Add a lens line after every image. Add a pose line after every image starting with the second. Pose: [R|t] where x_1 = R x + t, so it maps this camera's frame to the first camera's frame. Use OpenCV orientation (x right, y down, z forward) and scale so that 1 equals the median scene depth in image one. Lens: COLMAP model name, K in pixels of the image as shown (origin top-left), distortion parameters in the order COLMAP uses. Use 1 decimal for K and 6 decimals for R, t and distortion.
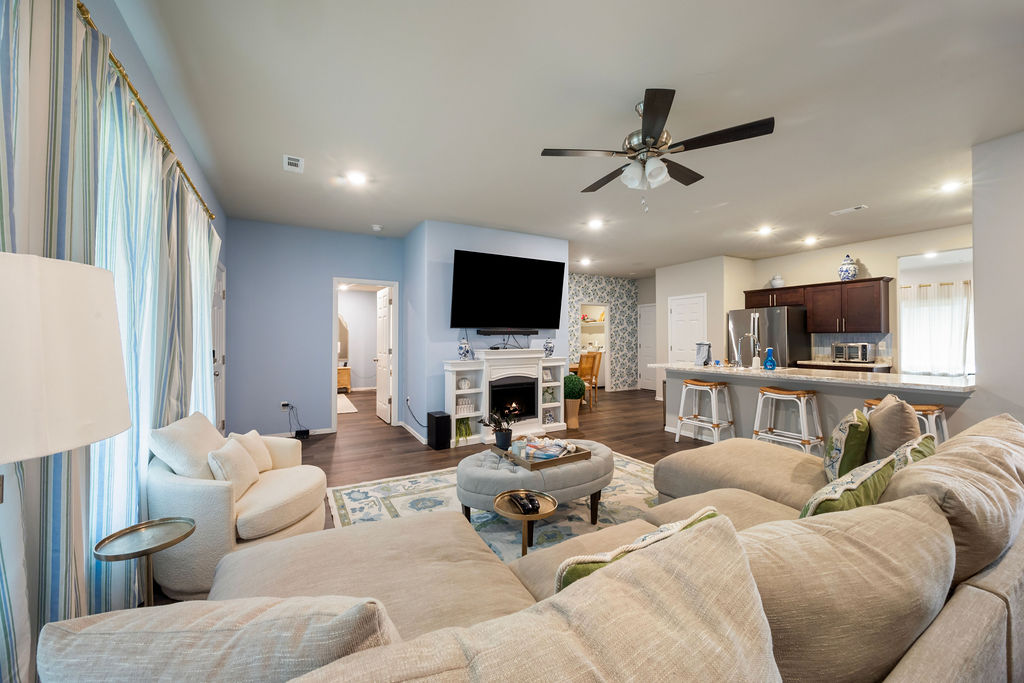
lens RADIAL K [[387.2, 0, 507.2], [0, 387.2, 334.8], [0, 0, 1]] dist [-0.003499, 0.000051]
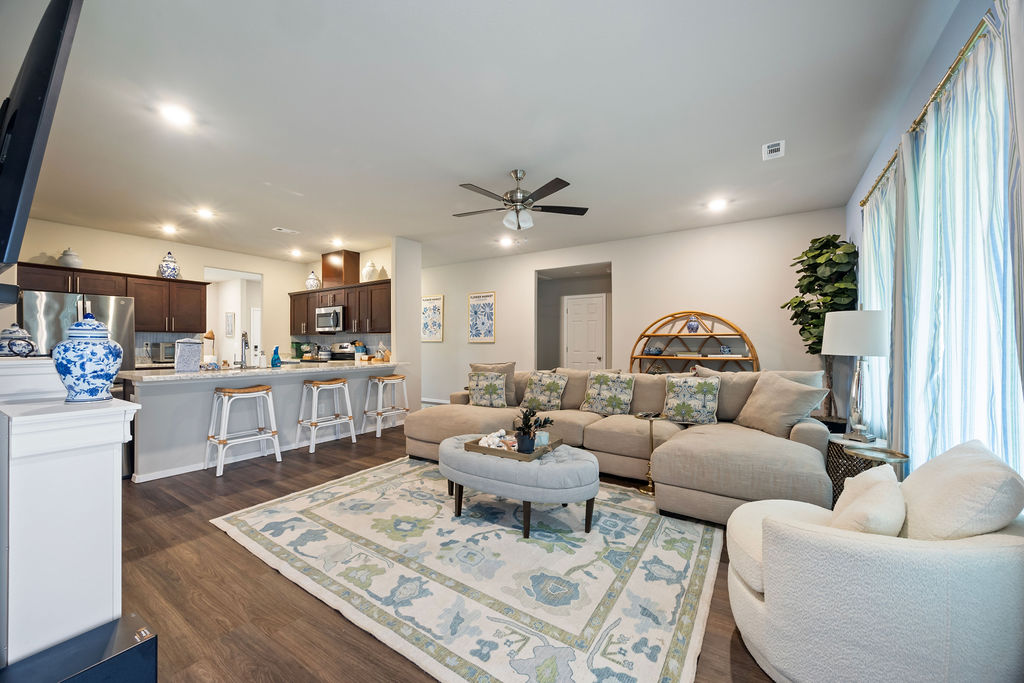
lens RADIAL K [[390.7, 0, 507.7], [0, 390.7, 339.8], [0, 0, 1]] dist [-0.000889, 0.000032]
pose [[-0.456103, 0.008611, 0.889885, -0.414818], [-0.005885, 0.999902, -0.012692, 0.022956], [-0.889907, -0.011025, -0.456008, 0.757204]]
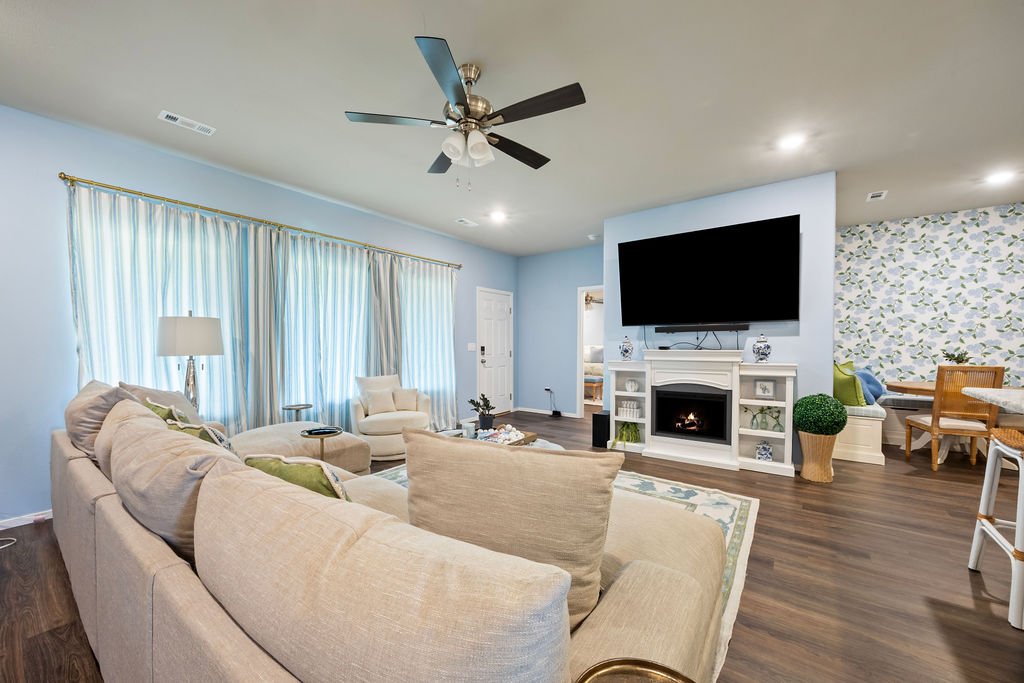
lens RADIAL K [[389.7, 0, 508.9], [0, 389.7, 352.7], [0, 0, 1]] dist [-0.002391, -0.000024]
pose [[0.399751, 0.019816, -0.916410, 0.553628], [0.009426, 0.999625, 0.025727, 0.018027], [0.916575, -0.018923, 0.399414, 0.318441]]
